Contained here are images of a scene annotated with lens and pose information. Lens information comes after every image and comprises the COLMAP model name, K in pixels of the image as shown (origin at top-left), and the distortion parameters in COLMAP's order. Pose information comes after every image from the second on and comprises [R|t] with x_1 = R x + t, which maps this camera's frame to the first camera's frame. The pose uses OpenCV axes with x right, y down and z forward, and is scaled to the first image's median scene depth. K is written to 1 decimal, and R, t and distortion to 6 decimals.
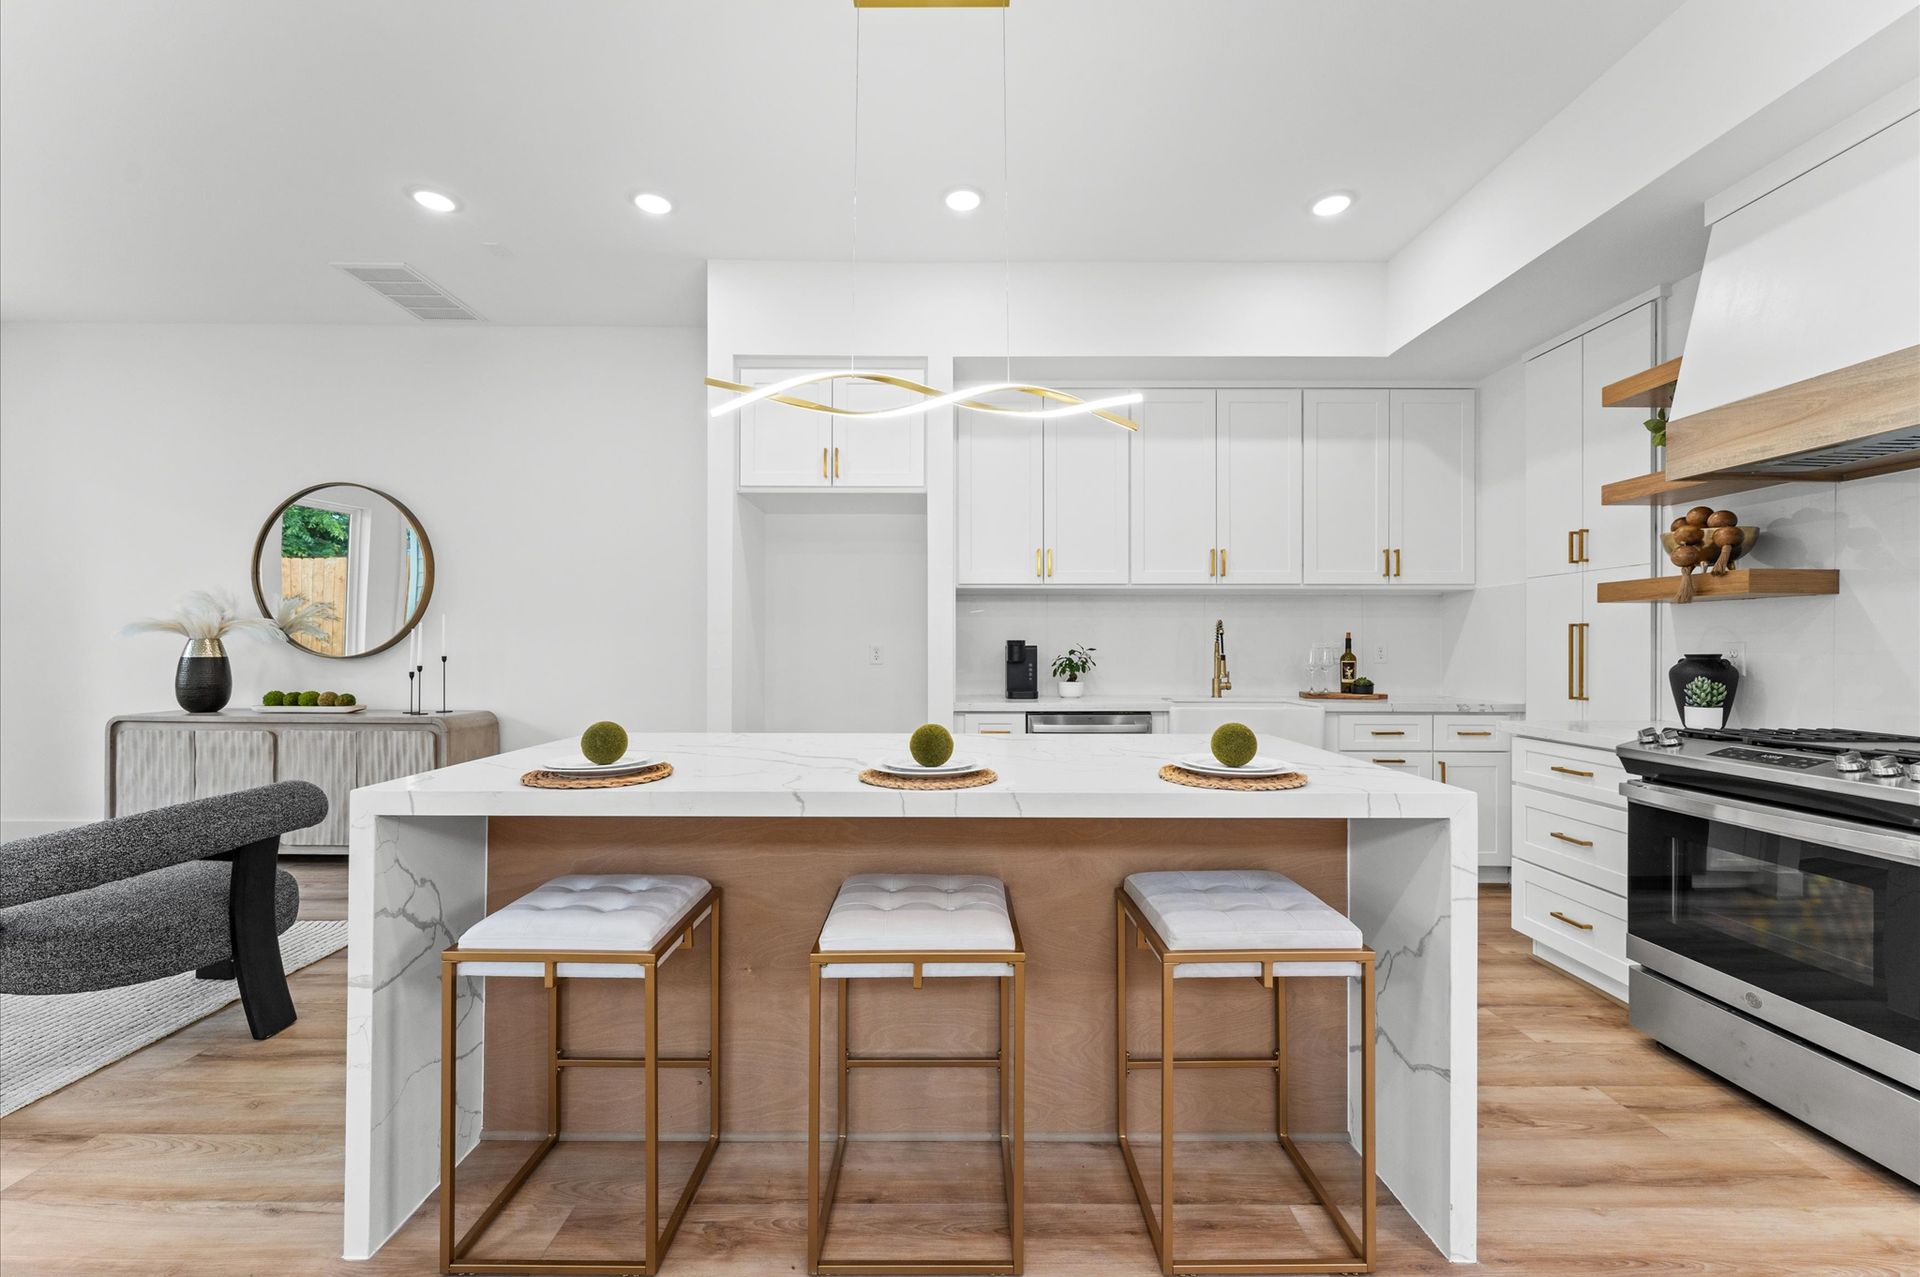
lens RADIAL K [[779.0, 0, 954.1], [0, 779.0, 650.5], [0, 0, 1]] dist [0.000051, -0.000352]
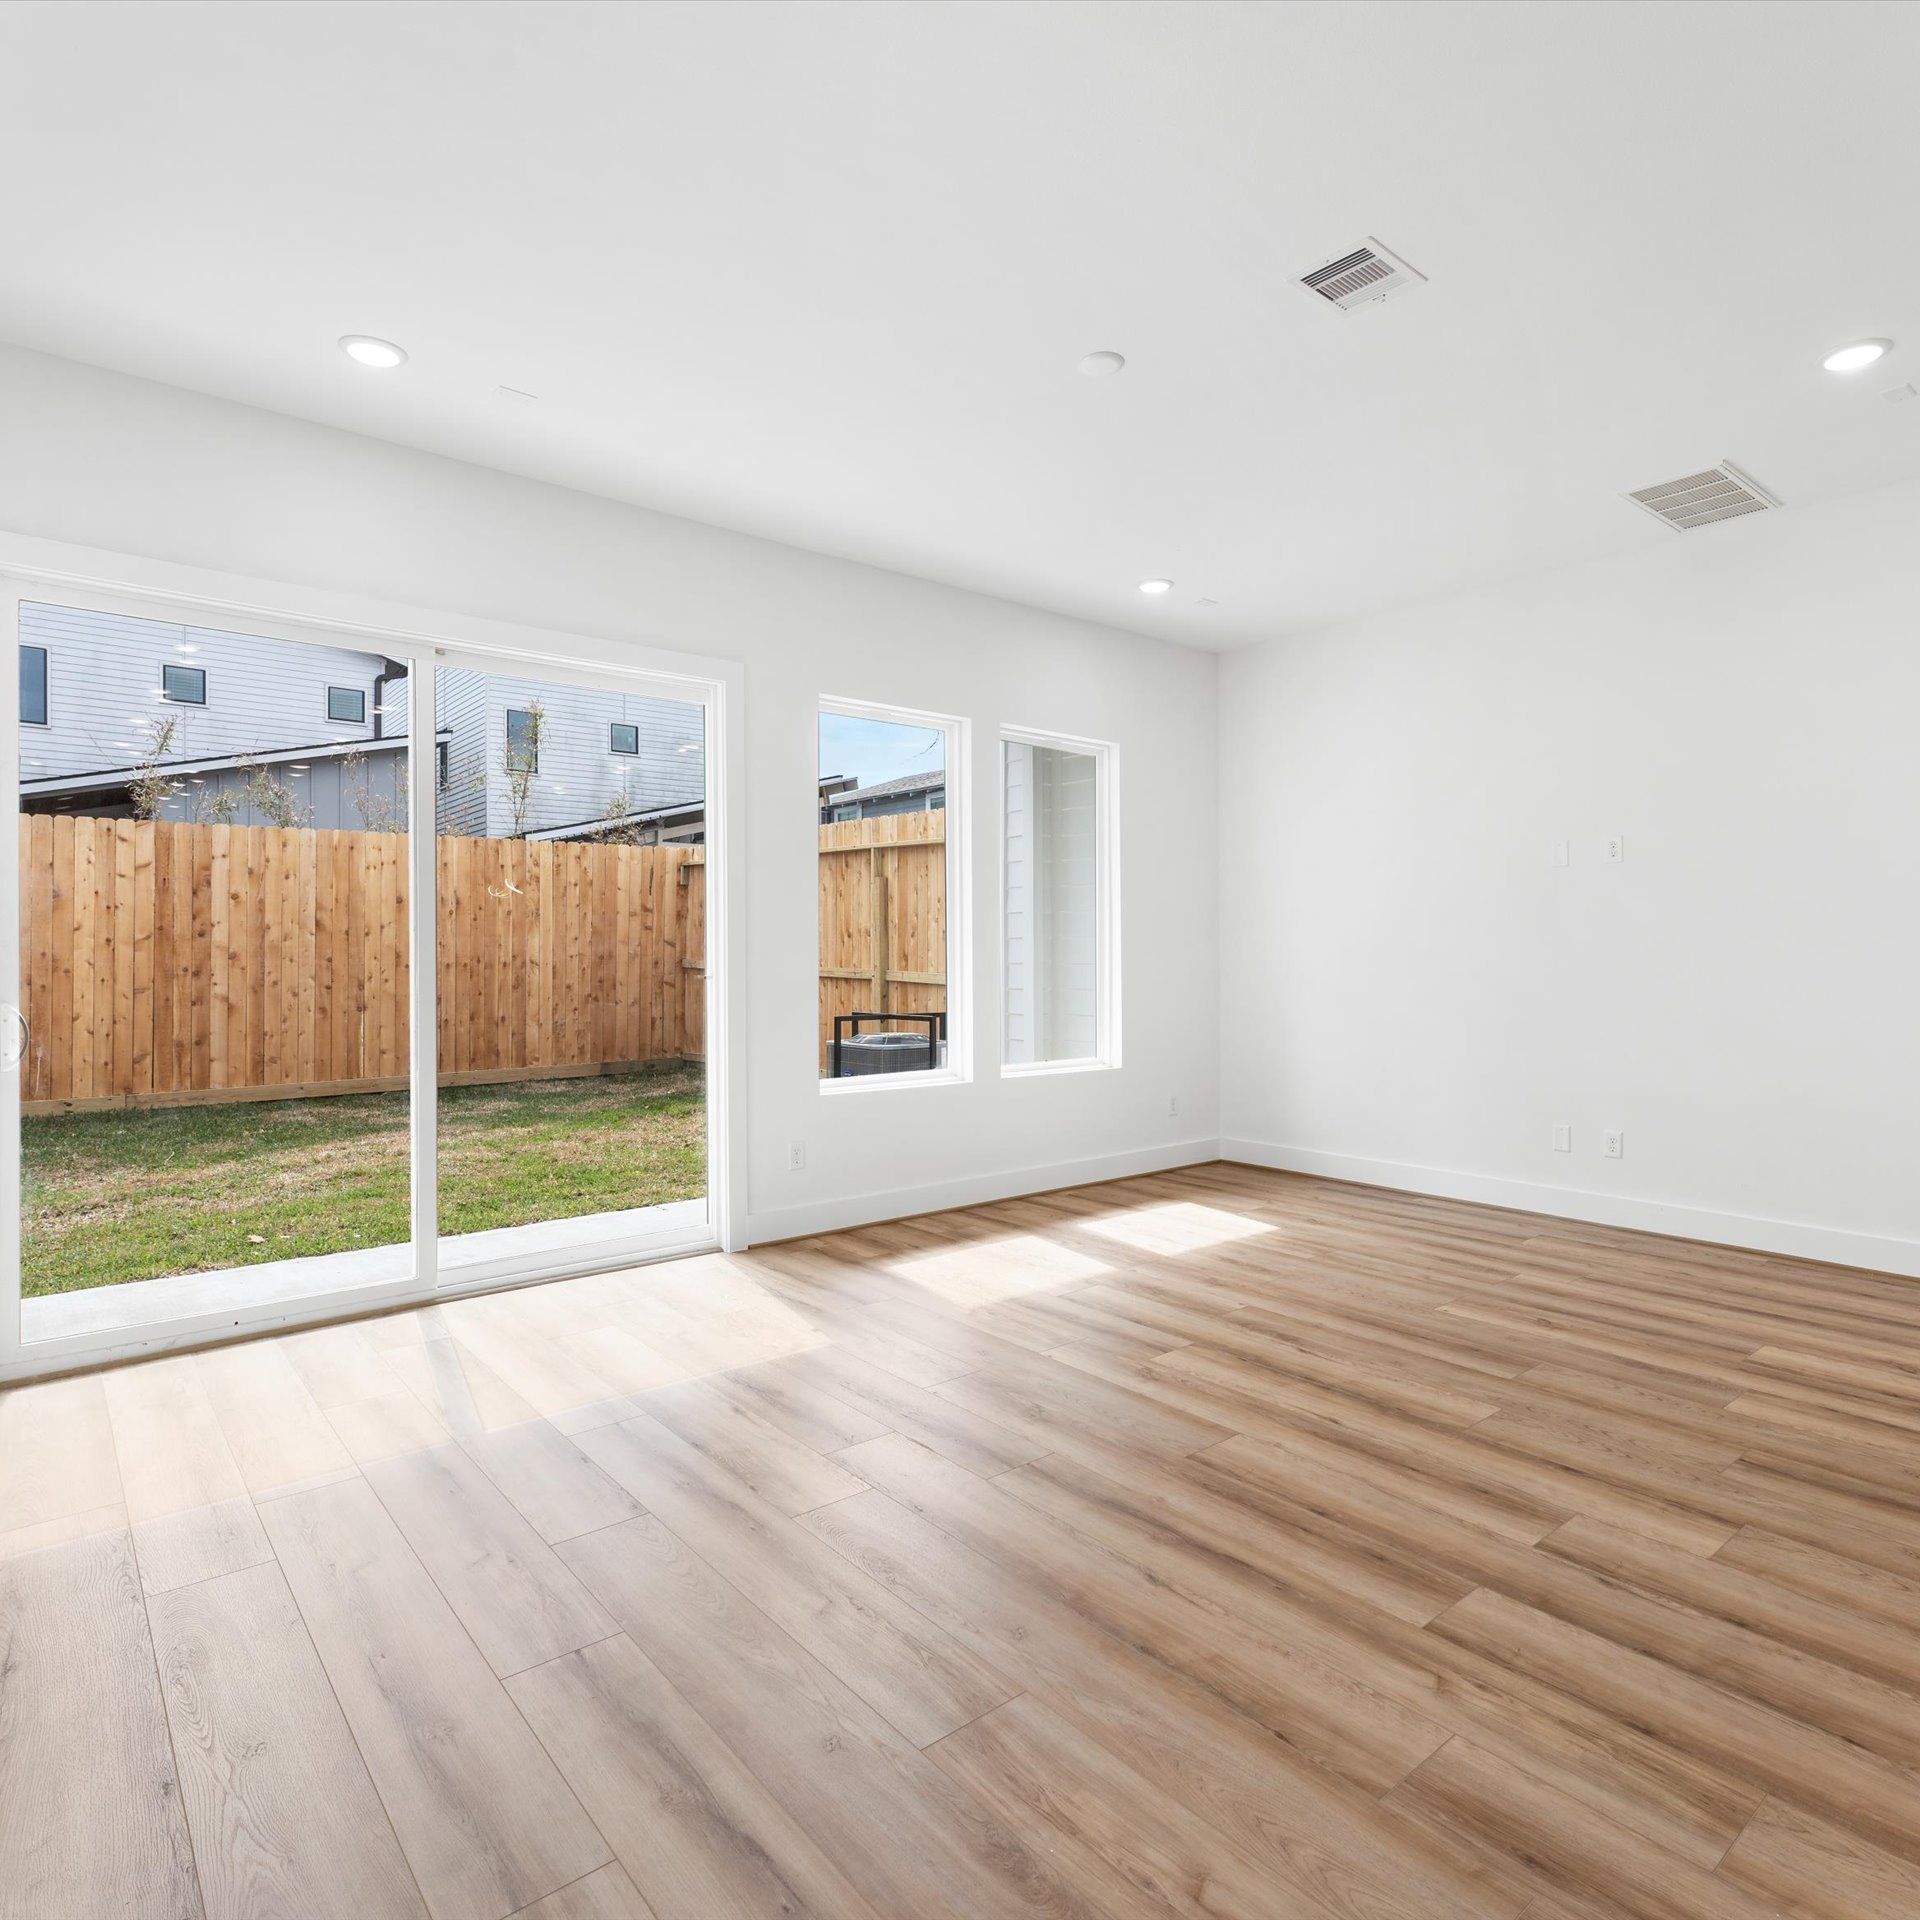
lens RADIAL K [[1150.0, 0, 960.0], [0, 1150.0, 960.0], [0, 0, 1]] dist [0.001174, 0.000285]
pose [[0.630554, -0.003095, -0.776139, -0.397850], [0.001261, 0.999995, -0.002963, -0.019024], [0.776144, 0.000890, 0.630555, -0.345210]]
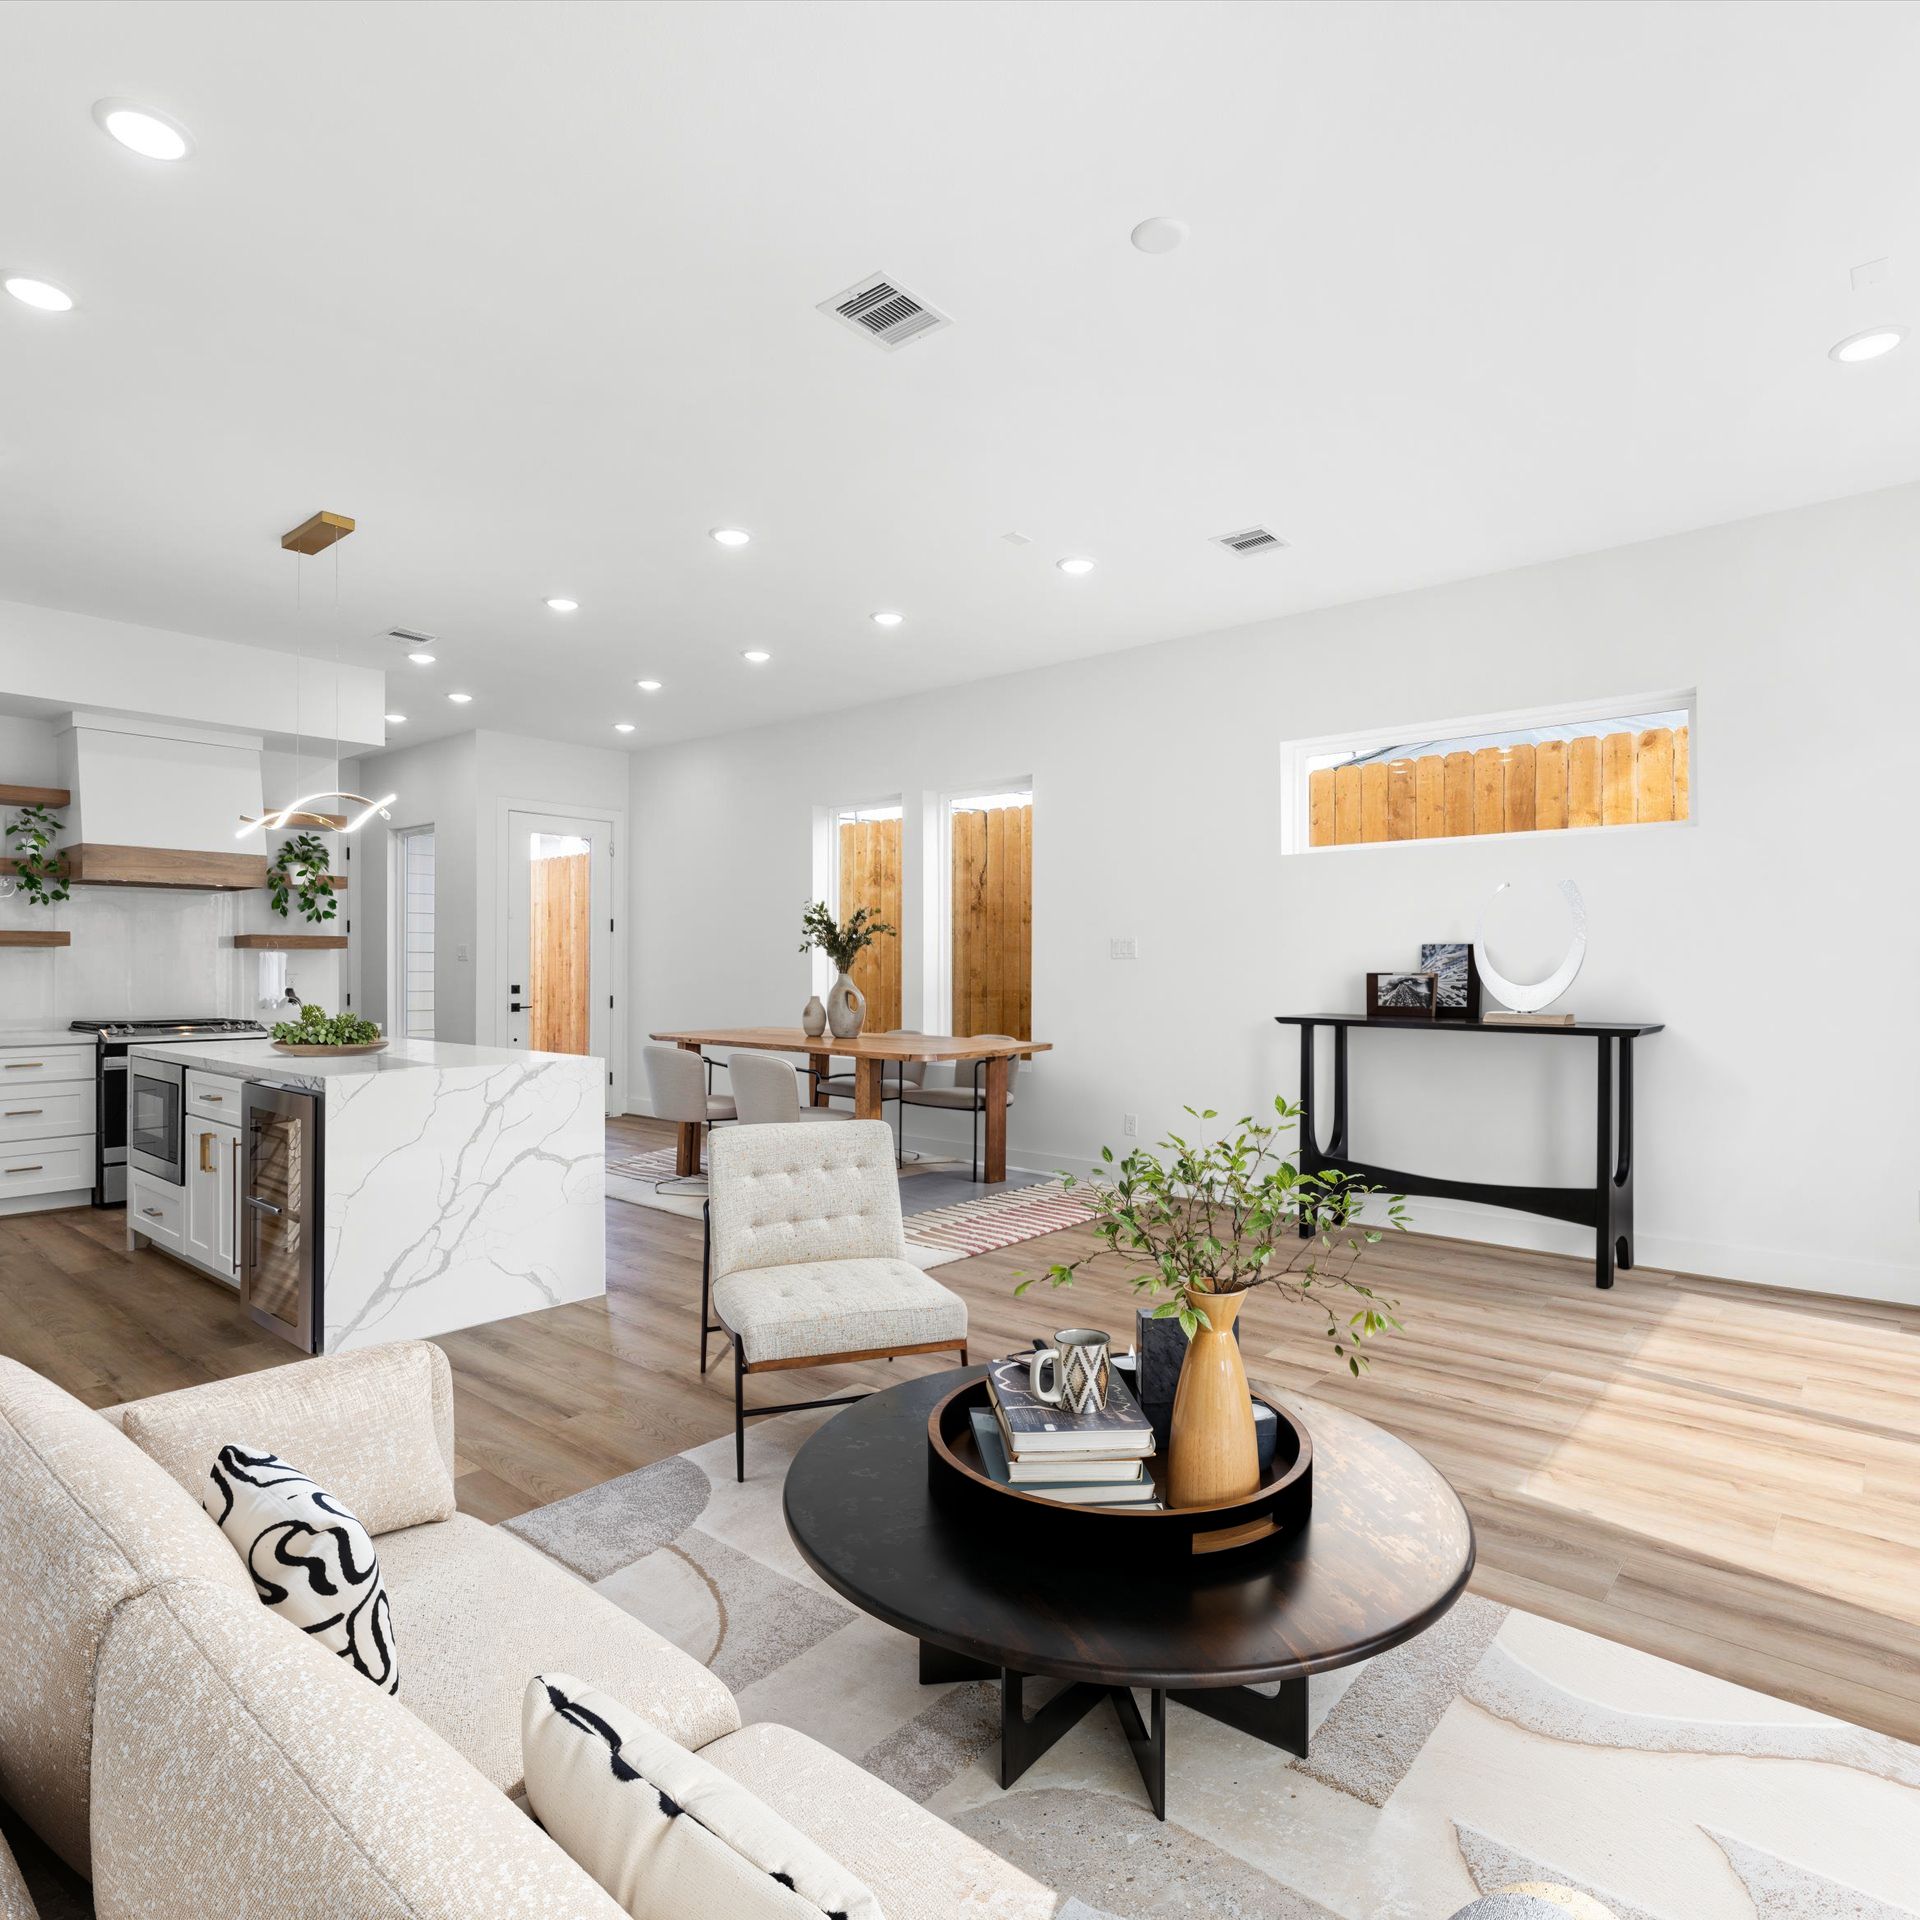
lens RADIAL K [[1134.8, 0, 975.4], [0, 1134.8, 966.2], [0, 0, 1]] dist [-0.004893, -0.003023]
pose [[-0.765593, -0.003995, 0.643313, -1.687505], [-0.000369, 0.999983, 0.005770, -0.035880], [-0.643326, 0.004180, -0.765581, 1.307101]]
